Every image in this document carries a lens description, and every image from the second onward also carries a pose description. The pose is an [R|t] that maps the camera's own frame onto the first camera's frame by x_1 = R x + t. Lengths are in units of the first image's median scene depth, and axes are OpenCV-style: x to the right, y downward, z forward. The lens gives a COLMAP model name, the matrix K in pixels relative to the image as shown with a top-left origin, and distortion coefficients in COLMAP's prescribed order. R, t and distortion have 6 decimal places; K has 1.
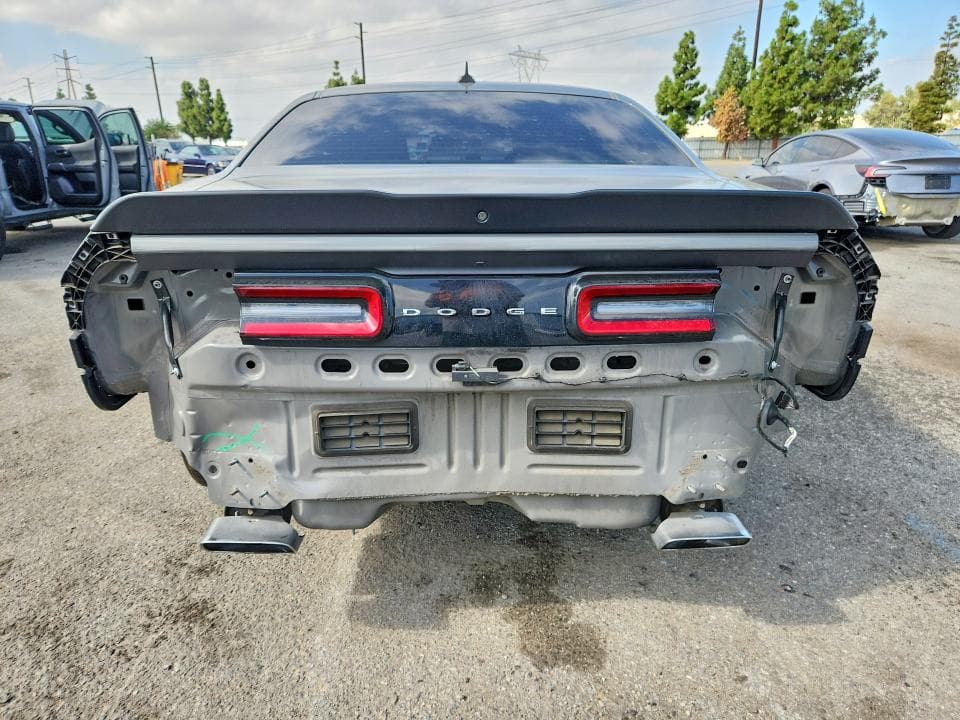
lens RADIAL K [[679.7, 0, 474.1], [0, 679.7, 364.2], [0, 0, 1]] dist [0.013397, -0.023189]
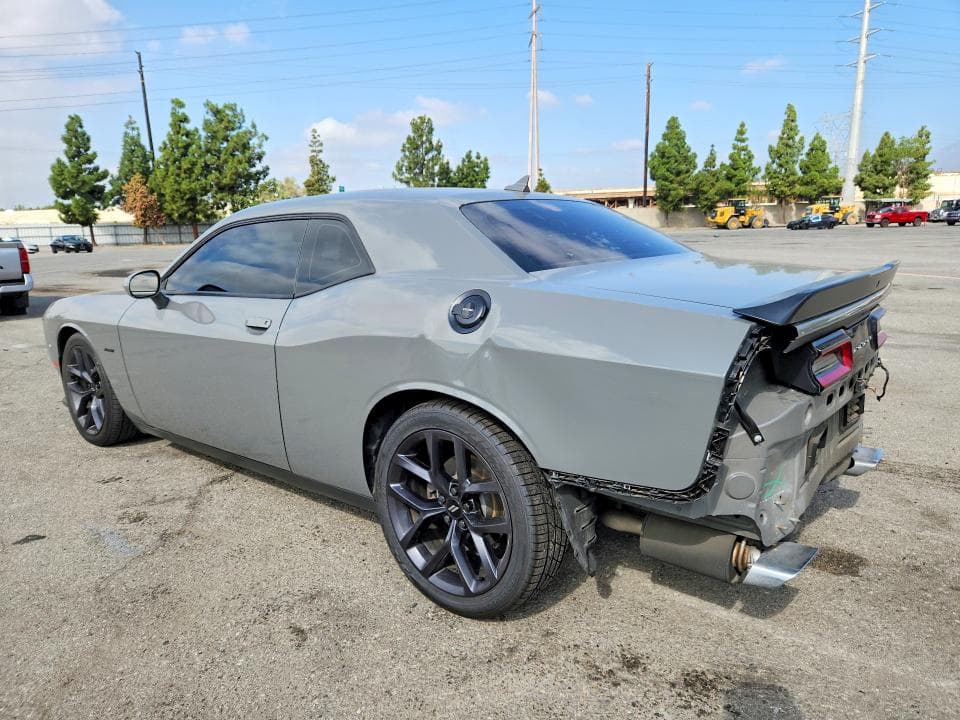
lens RADIAL K [[679.7, 0, 475.6], [0, 679.7, 356.5], [0, 0, 1]] dist [0.013397, -0.023189]
pose [[0.630797, -0.147676, 0.761766, -0.112033], [0.242098, 0.970173, -0.012397, -0.015616], [-0.737214, 0.192242, 0.647733, 0.040665]]
